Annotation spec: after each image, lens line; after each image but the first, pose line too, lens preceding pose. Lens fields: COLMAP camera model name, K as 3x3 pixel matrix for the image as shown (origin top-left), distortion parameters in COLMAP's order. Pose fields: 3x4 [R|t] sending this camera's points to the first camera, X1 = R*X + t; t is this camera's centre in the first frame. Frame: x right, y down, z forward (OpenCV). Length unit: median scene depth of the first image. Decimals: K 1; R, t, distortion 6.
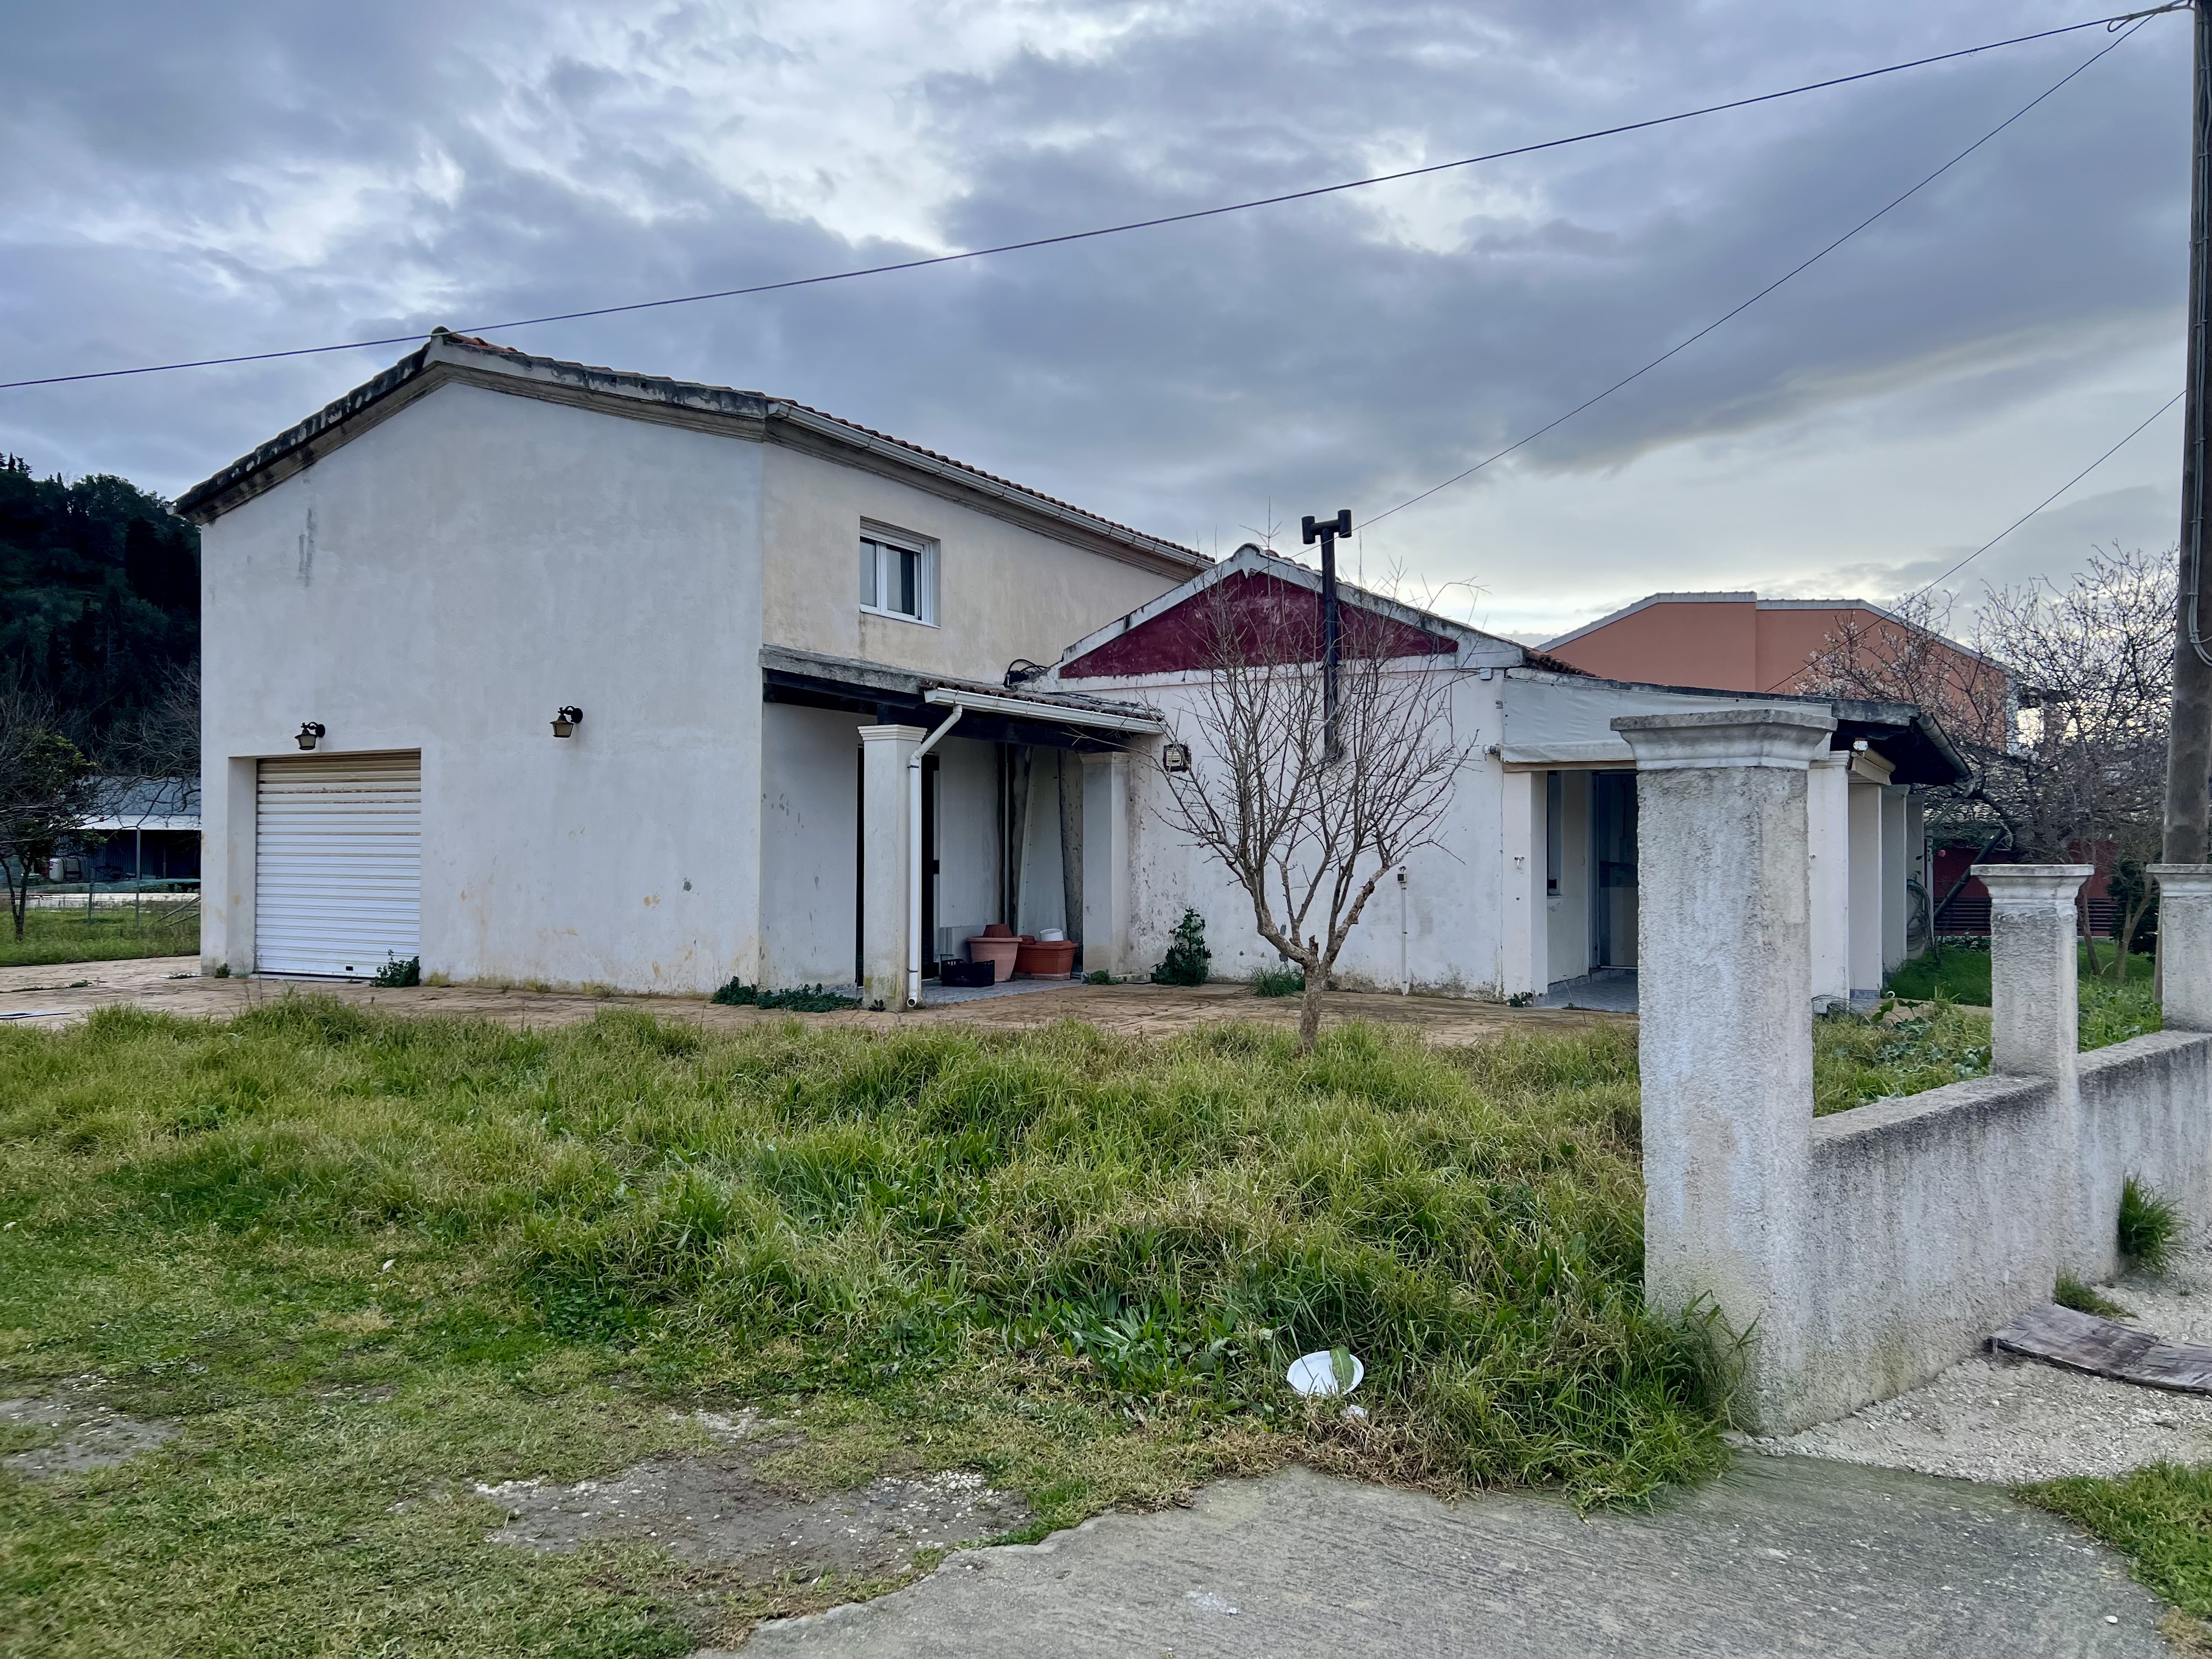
lens RADIAL K [[1719.3, 0, 1106.0], [0, 1719.3, 829.5], [0, 0, 1]] dist [0.003882, 0.001304]
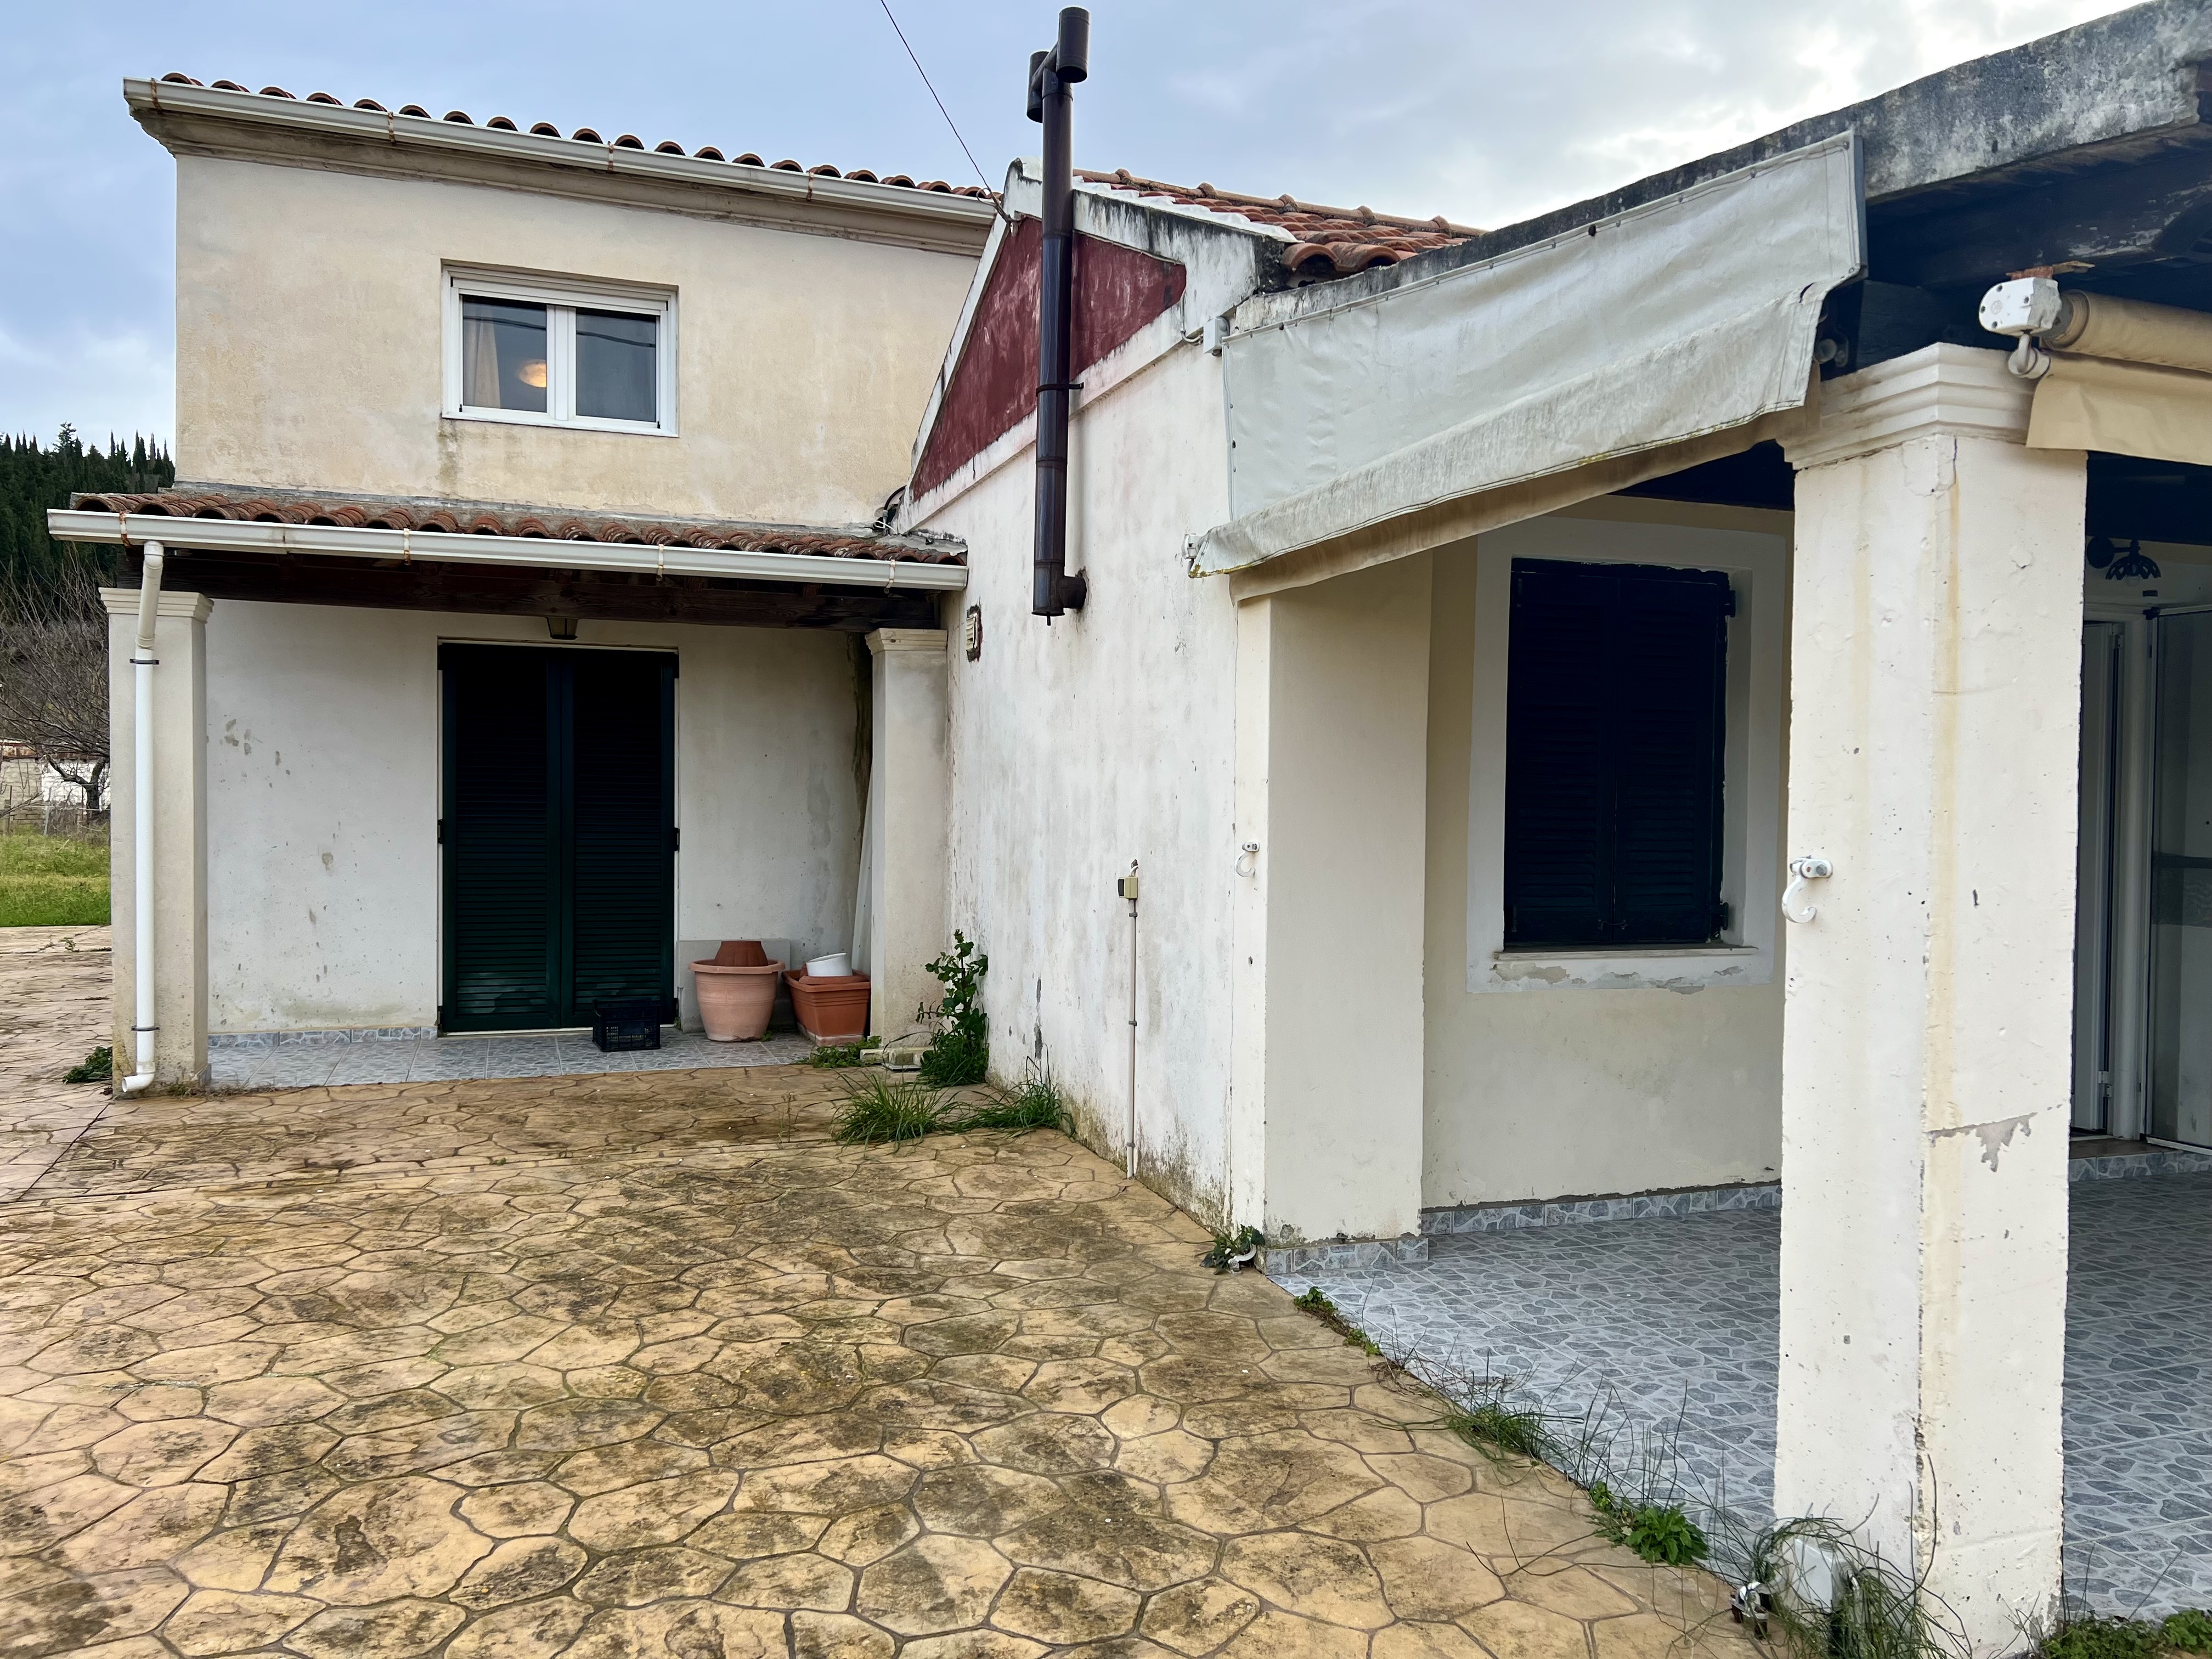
lens RADIAL K [[1719.3, 0, 1106.0], [0, 1719.3, 829.5], [0, 0, 1]] dist [0.003882, 0.001304]
pose [[0.752885, 0.012618, -0.658031, 0.424892], [0.002891, 0.999743, 0.022477, 0.005153], [0.658146, -0.018825, 0.752655, 0.679365]]
